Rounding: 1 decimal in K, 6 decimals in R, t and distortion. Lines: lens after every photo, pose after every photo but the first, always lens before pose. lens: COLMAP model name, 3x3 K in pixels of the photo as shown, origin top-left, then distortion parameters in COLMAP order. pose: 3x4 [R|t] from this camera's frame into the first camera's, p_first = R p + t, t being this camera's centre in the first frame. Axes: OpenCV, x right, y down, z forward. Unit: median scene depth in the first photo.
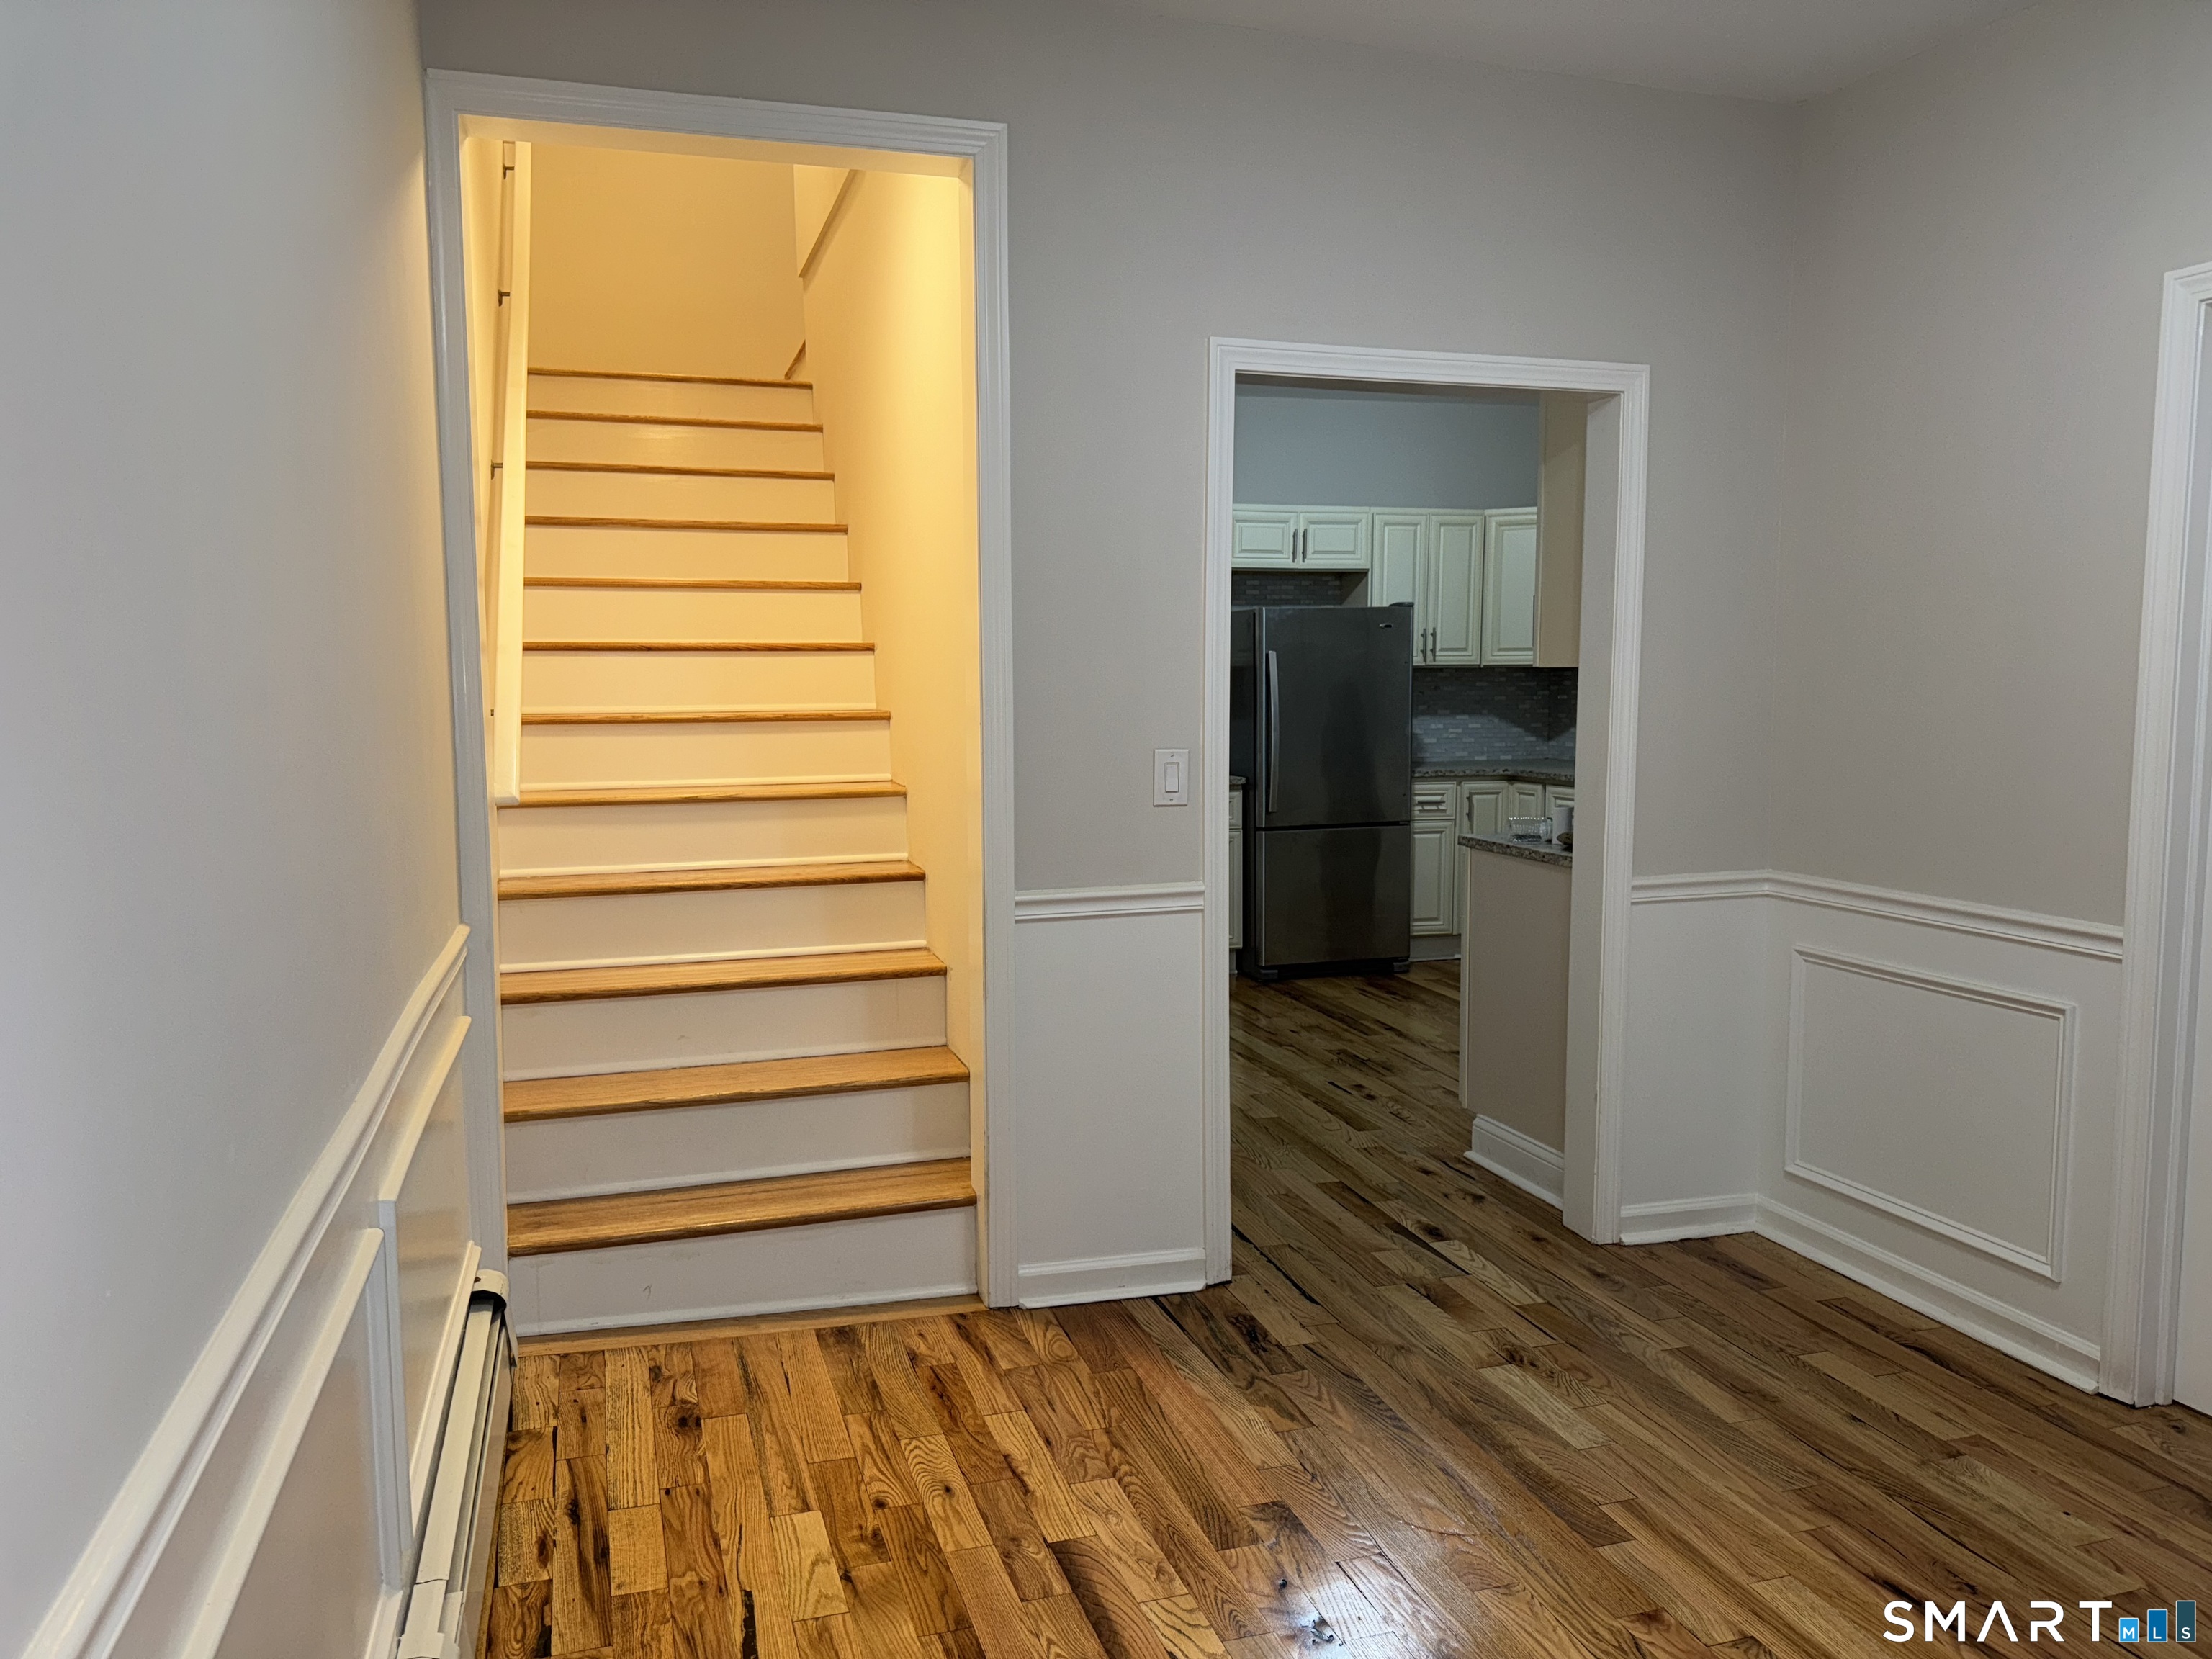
lens RADIAL K [[1567.4, 0, 1091.3], [0, 1567.4, 823.2], [0, 0, 1]] dist [0.134963, -0.195042]
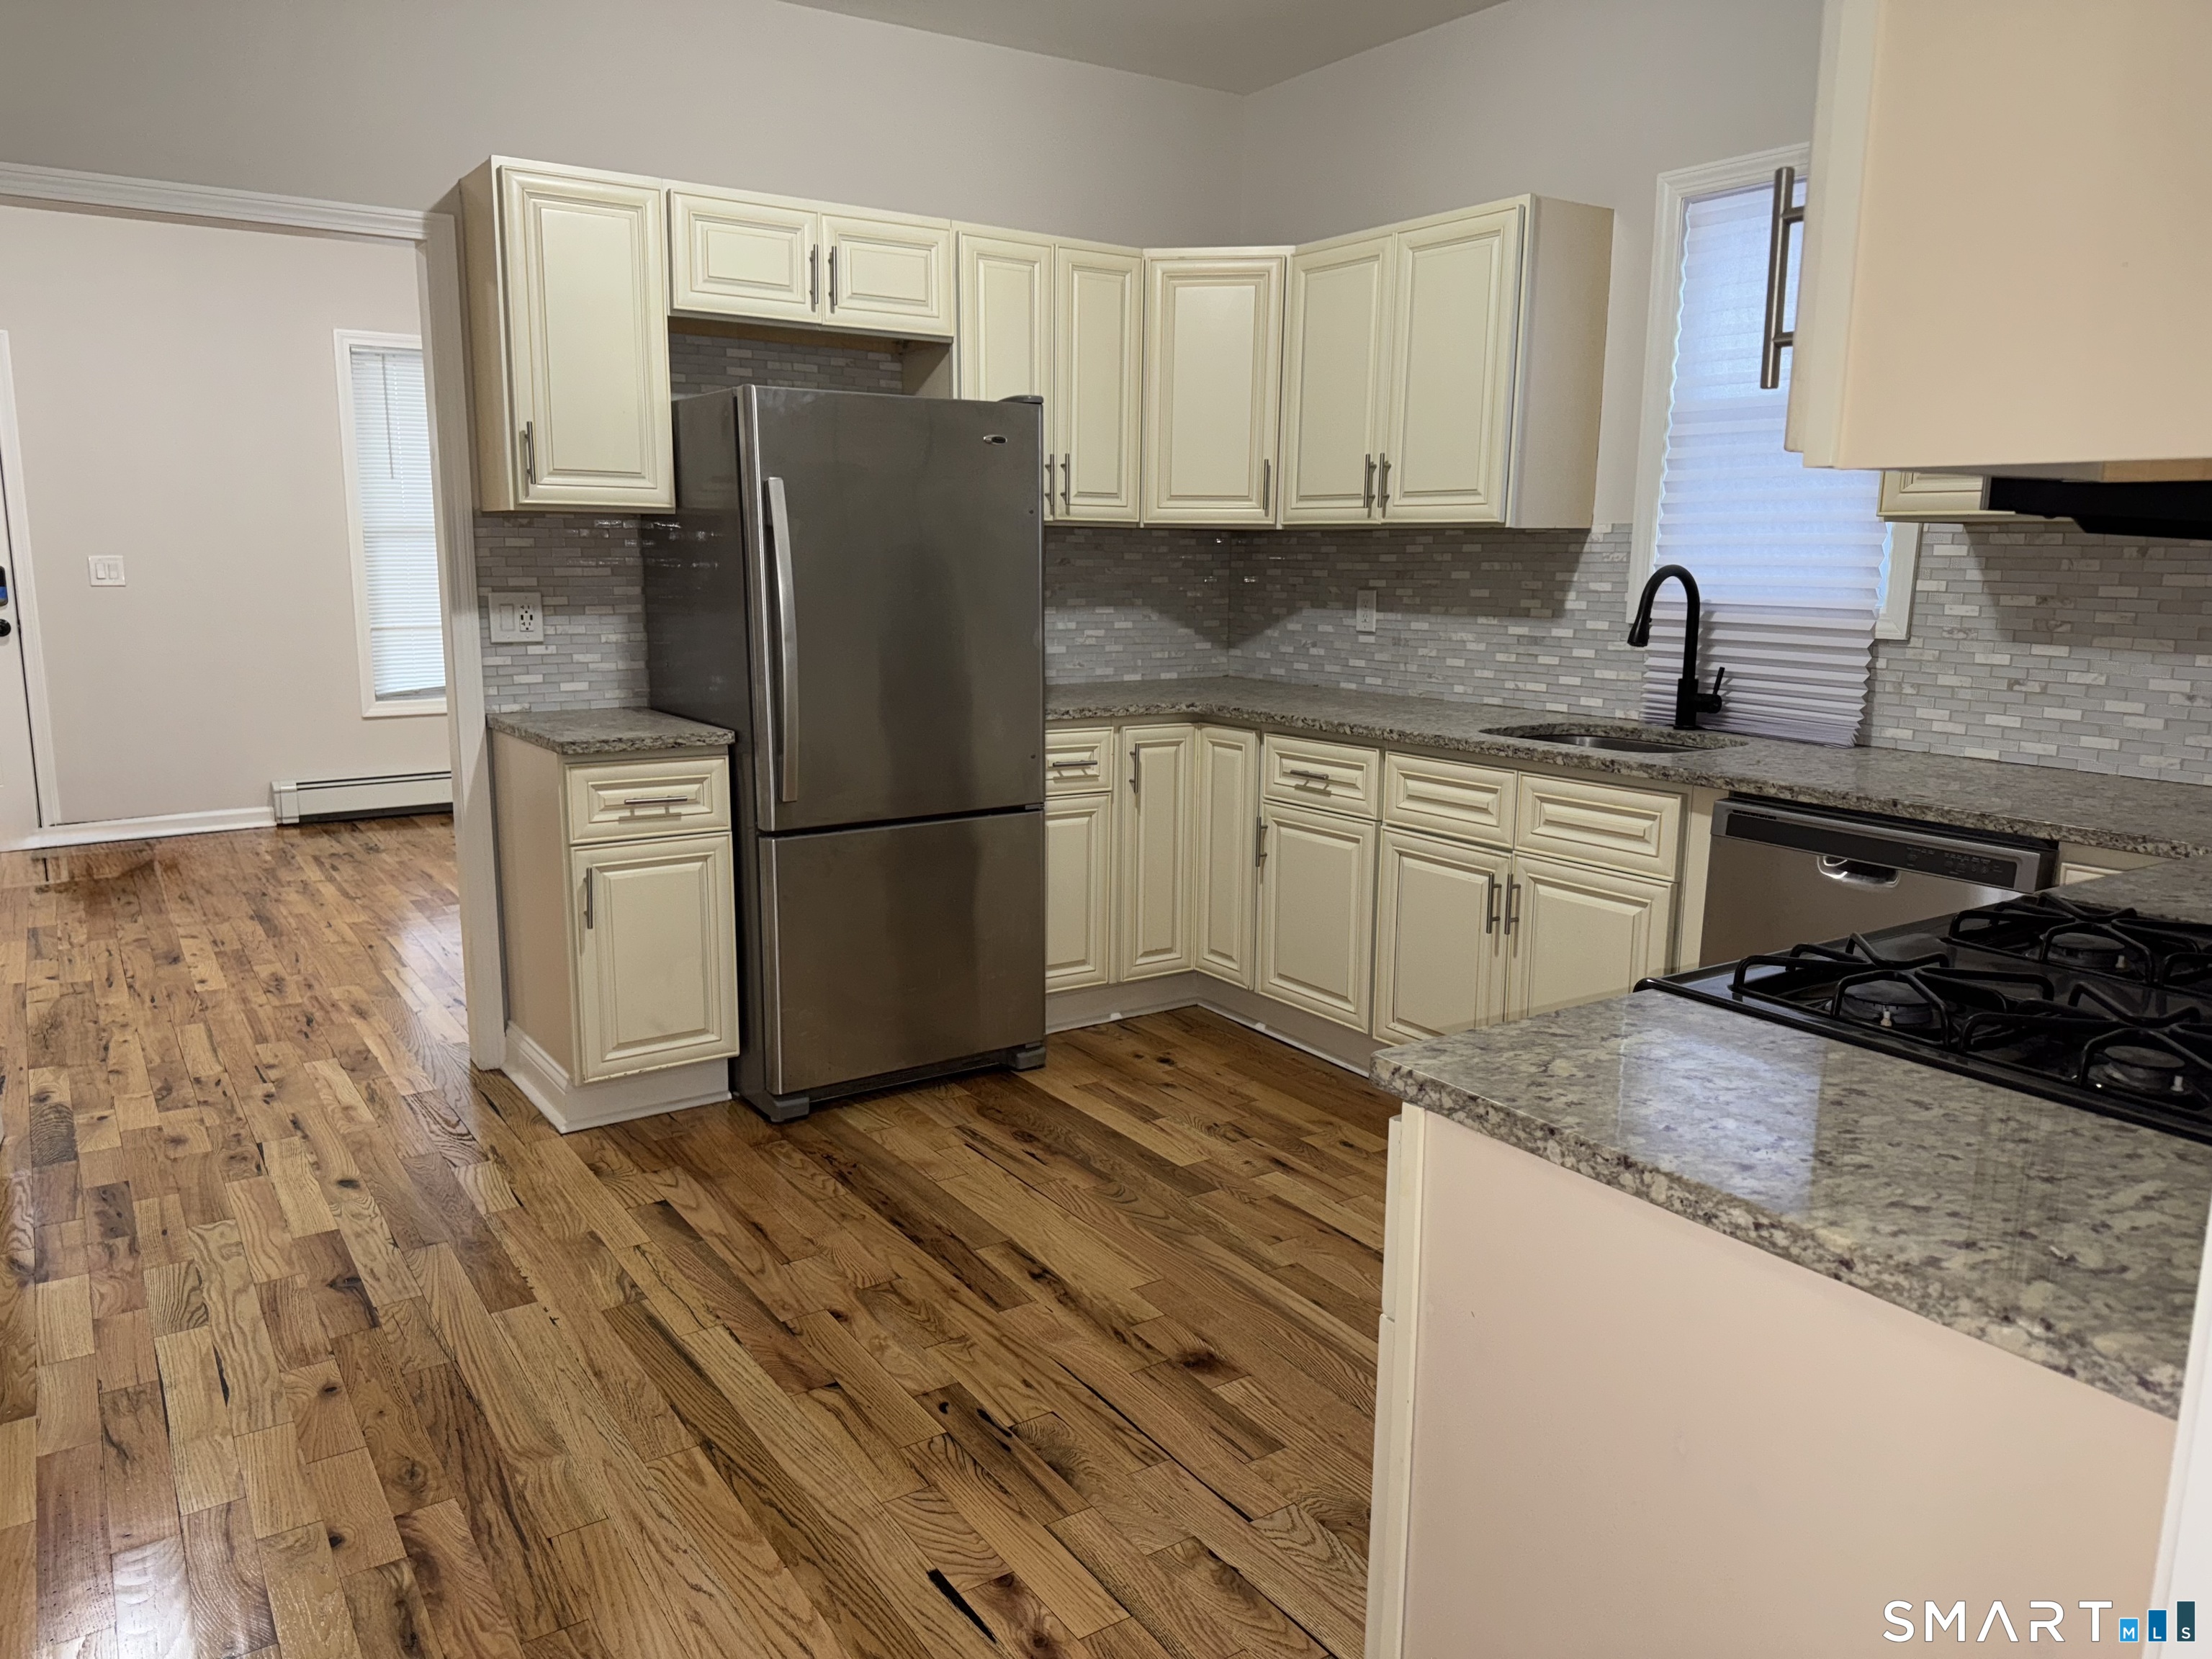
lens RADIAL K [[1567.4, 0, 1091.3], [0, 1567.4, 823.2], [0, 0, 1]] dist [0.134963, -0.195042]
pose [[0.959129, -0.037576, 0.280462, 0.062255], [0.016201, 0.996810, 0.078146, -0.036201], [-0.282504, -0.070408, 0.956679, 0.456405]]
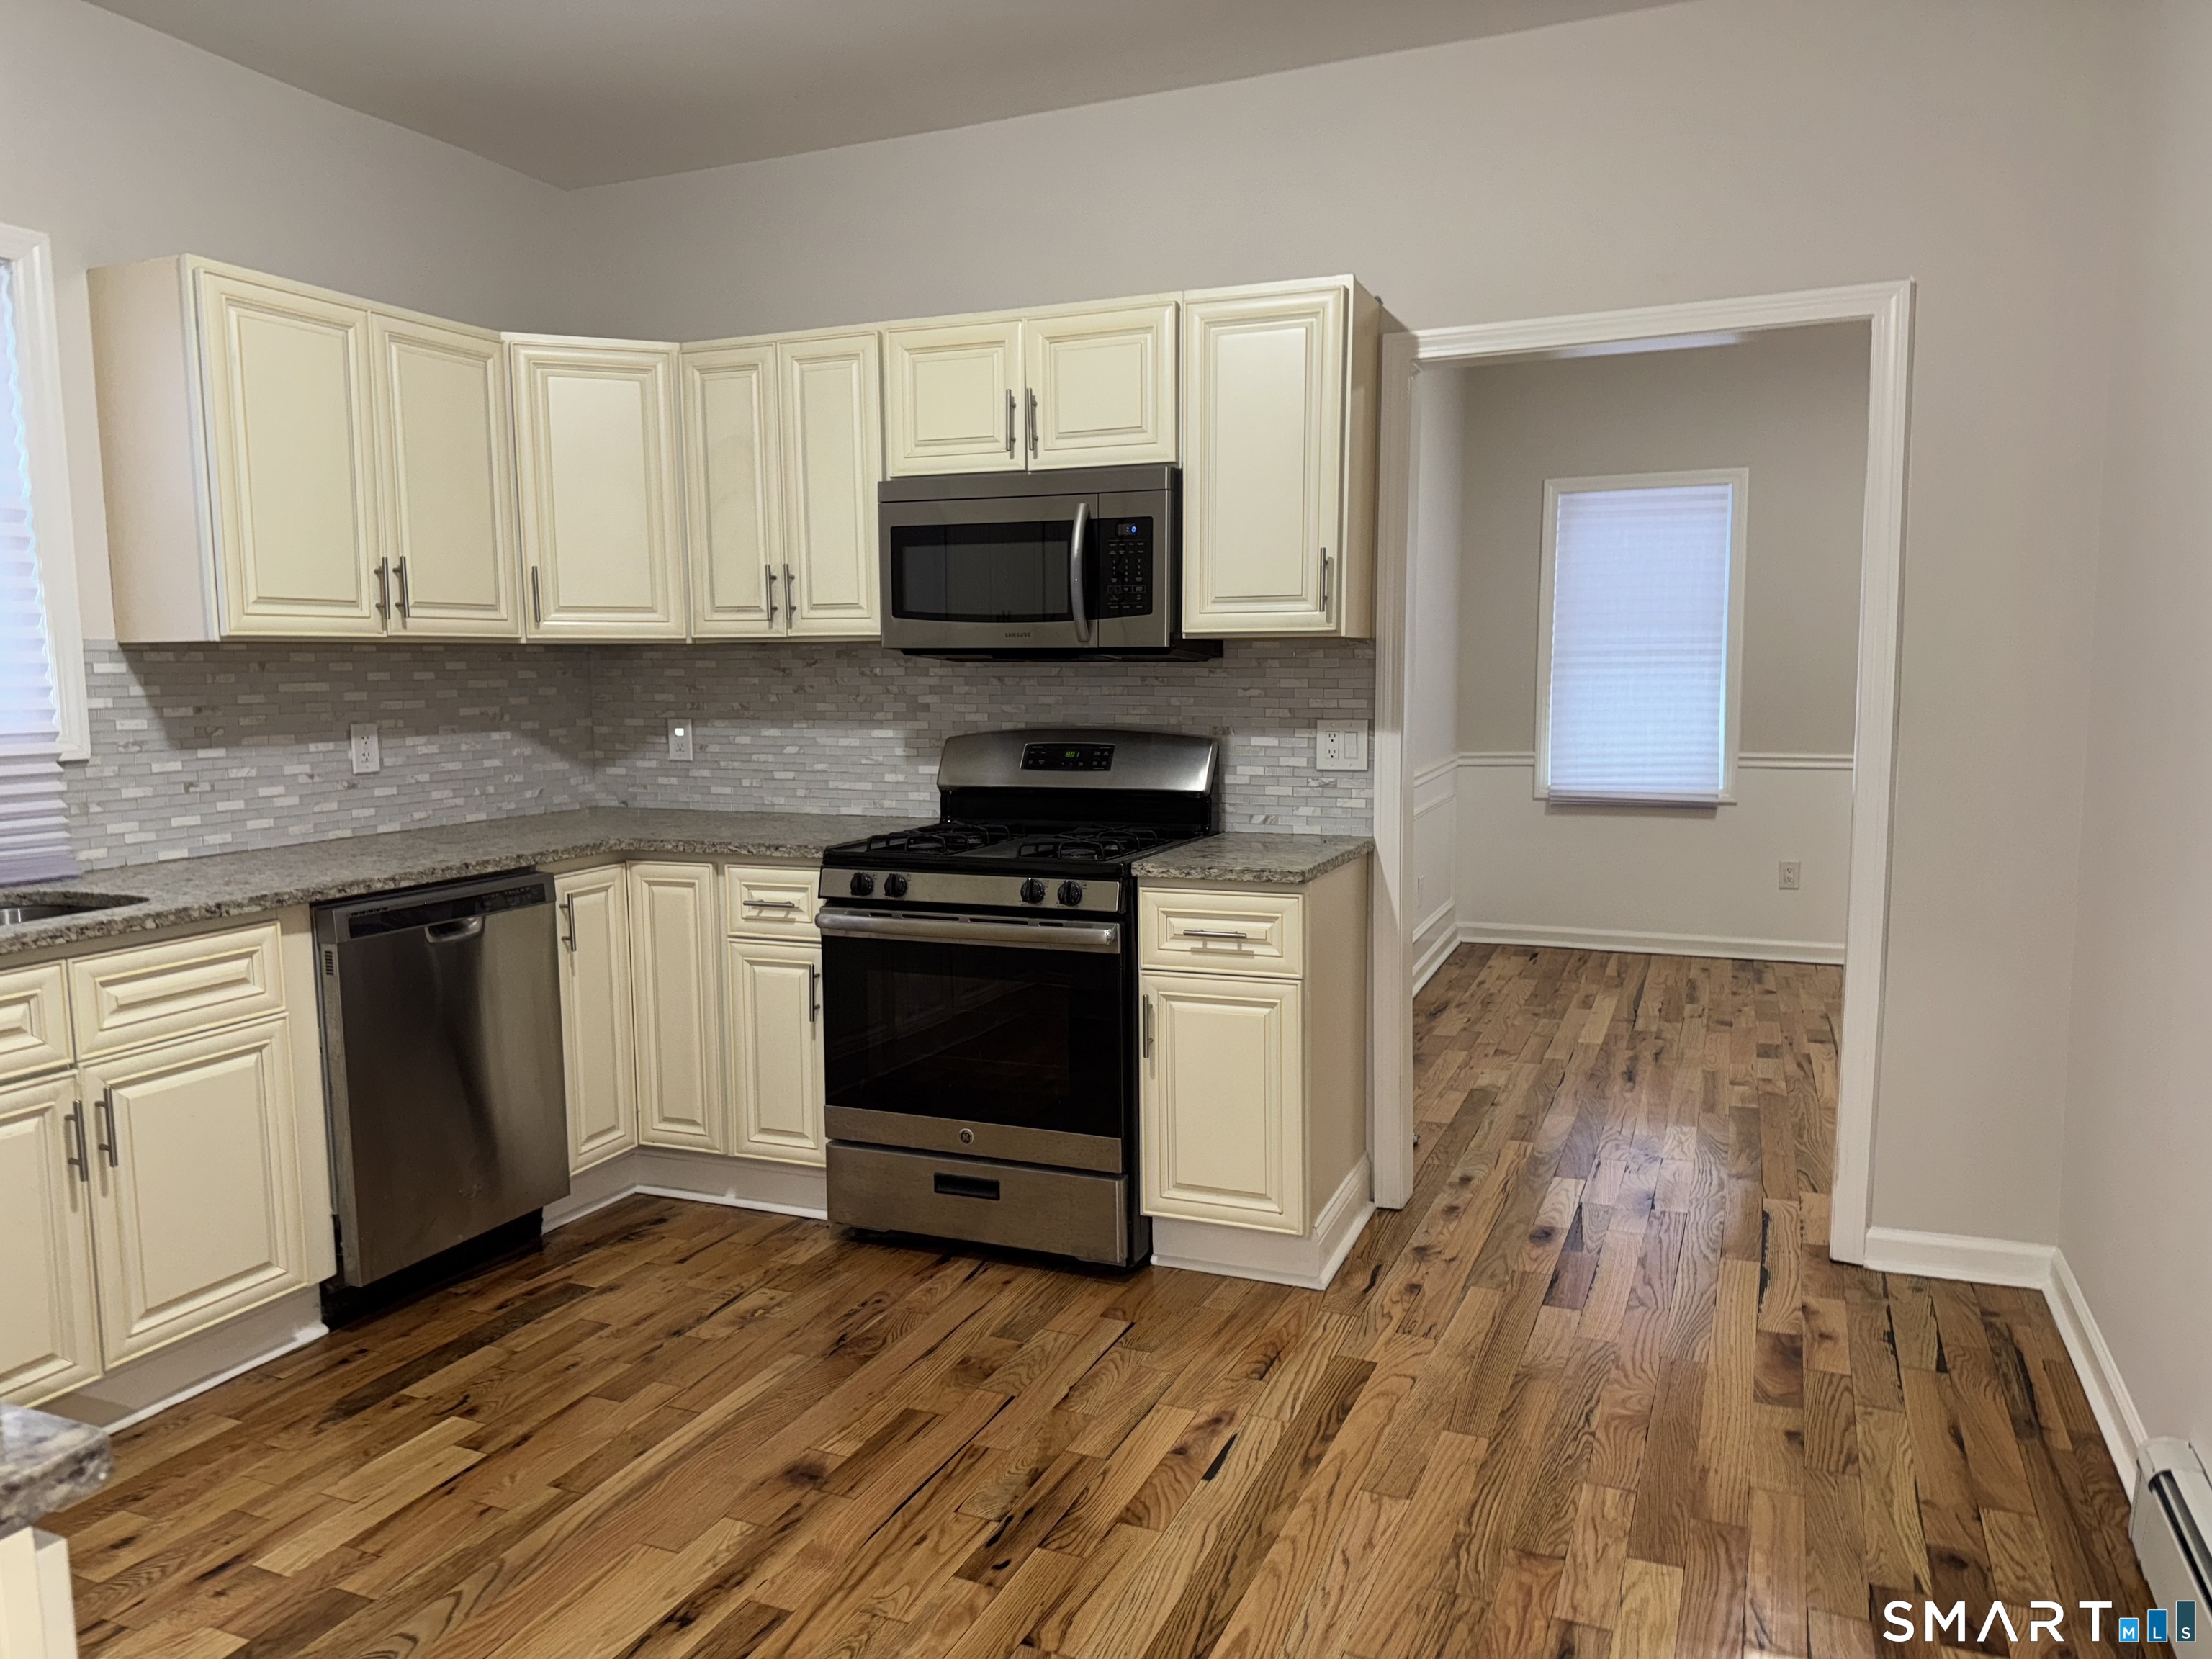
lens RADIAL K [[1596.5, 0, 1097.9], [0, 1596.5, 868.2], [0, 0, 1]] dist [0.005536, -0.000409]
pose [[-0.769821, -0.074019, 0.633953, -0.087581], [0.074628, 0.976001, 0.204578, -0.088740], [-0.633882, 0.204799, -0.745823, 0.984266]]
